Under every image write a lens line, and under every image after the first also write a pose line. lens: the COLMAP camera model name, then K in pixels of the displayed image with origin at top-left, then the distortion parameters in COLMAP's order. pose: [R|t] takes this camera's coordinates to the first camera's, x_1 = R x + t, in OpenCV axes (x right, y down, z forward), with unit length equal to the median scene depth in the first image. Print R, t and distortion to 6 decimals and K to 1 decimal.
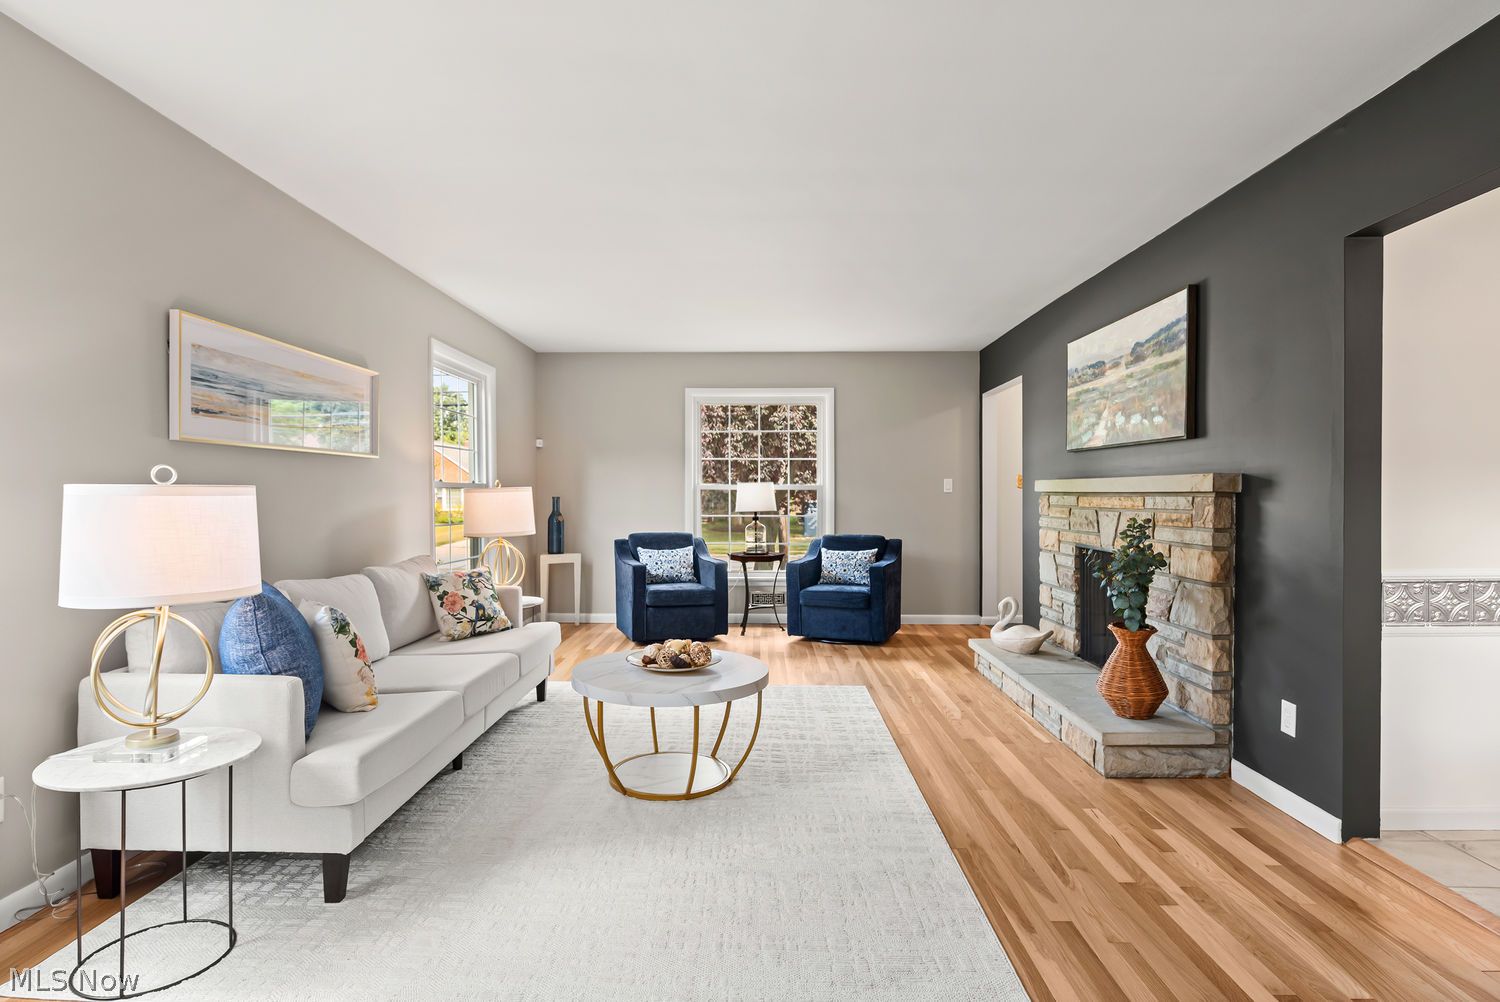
lens RADIAL K [[766.2, 0, 750.0], [0, 766.2, 501.0], [0, 0, 1]] dist [-0.013061, -0.000677]
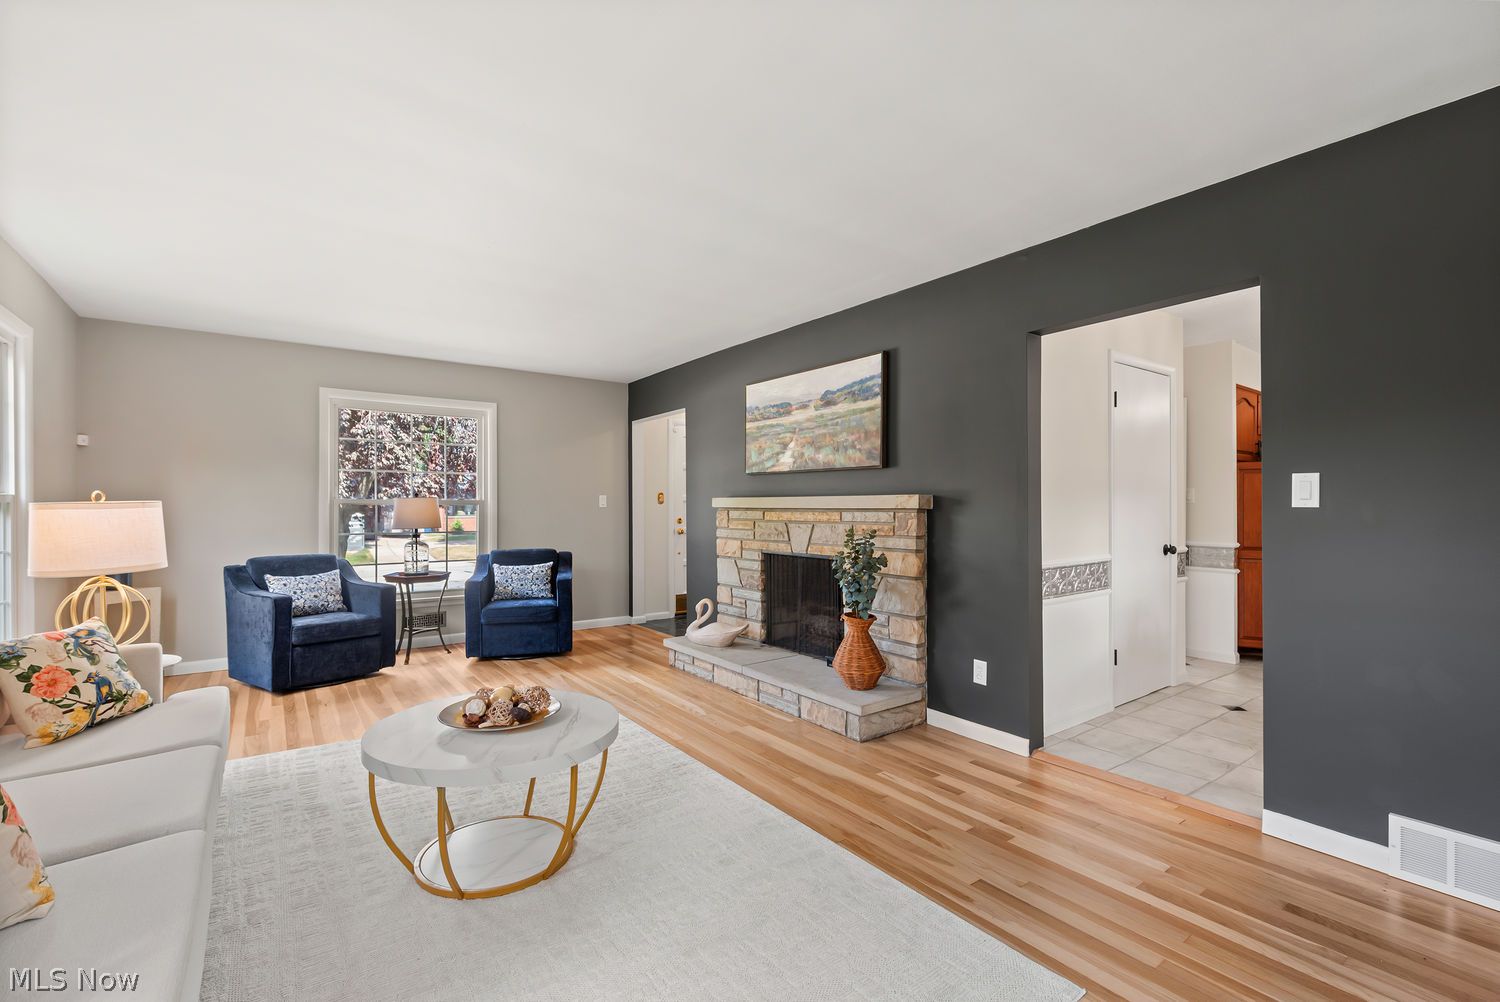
lens RADIAL K [[647.6, 0, 744.8], [0, 647.6, 503.0], [0, 0, 1]] dist [0.002531, -0.007948]
pose [[0.799259, 0.004669, 0.600968, -0.248643], [0.005364, 0.999875, -0.014902, -0.005180], [-0.600963, 0.015135, 0.799134, 0.223651]]
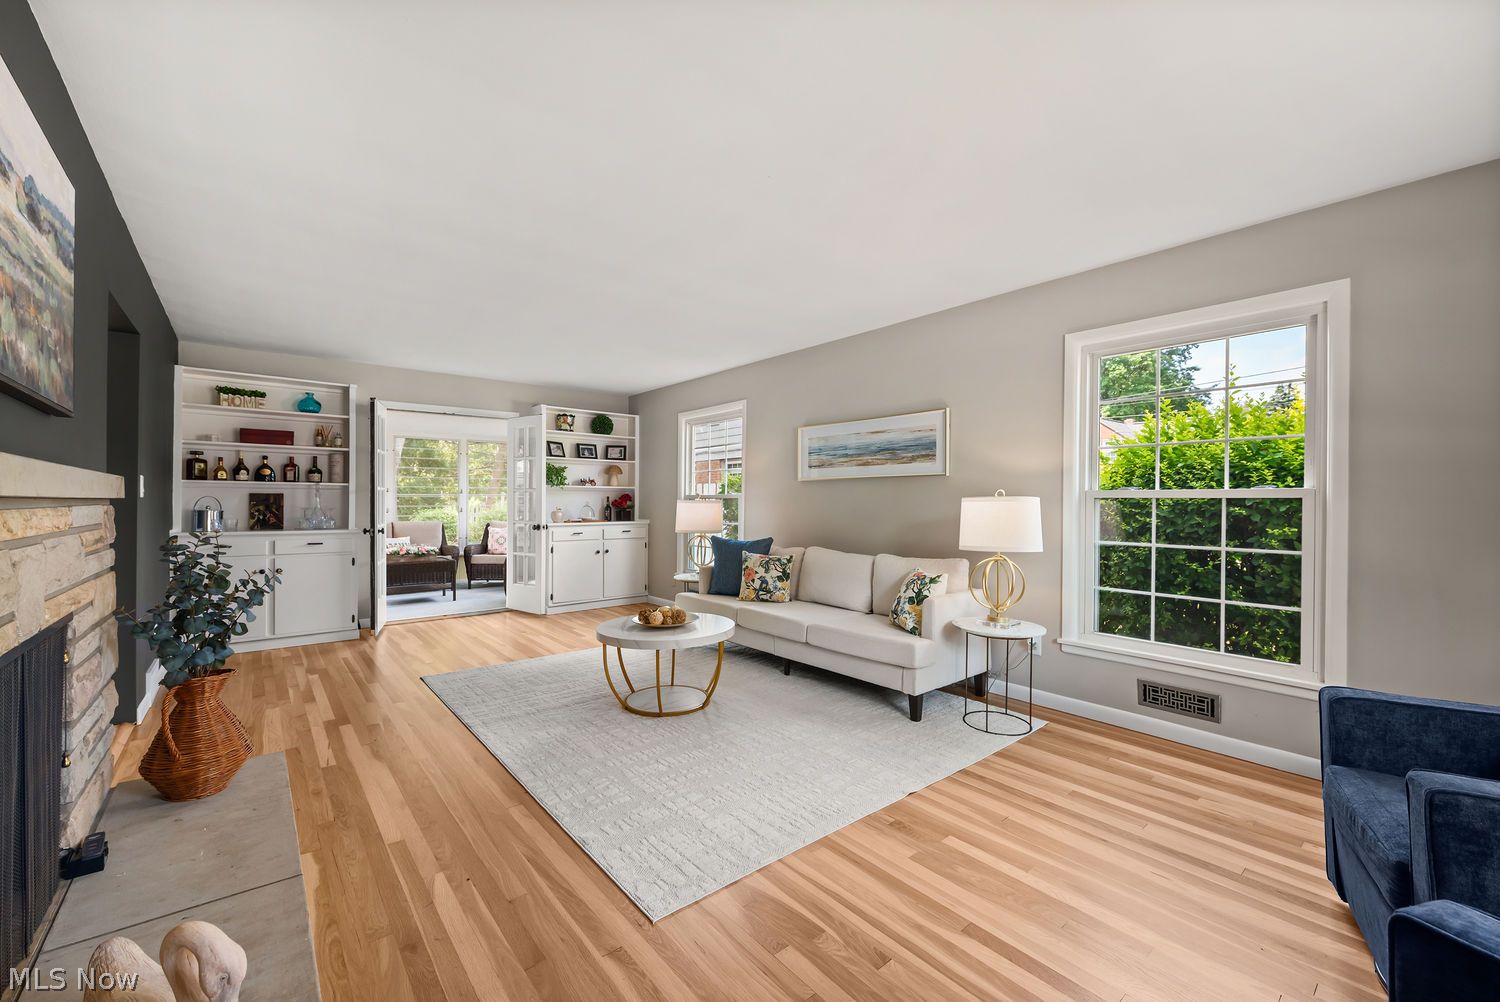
lens RADIAL K [[603.3, 0, 742.6], [0, 603.3, 500.0], [0, 0, 1]] dist [0.000492, -0.000086]
pose [[-0.764790, -0.006533, -0.644247, 0.410552], [-0.011098, 0.999934, 0.003034, -0.015336], [0.644184, 0.009470, -0.764812, 1.558701]]
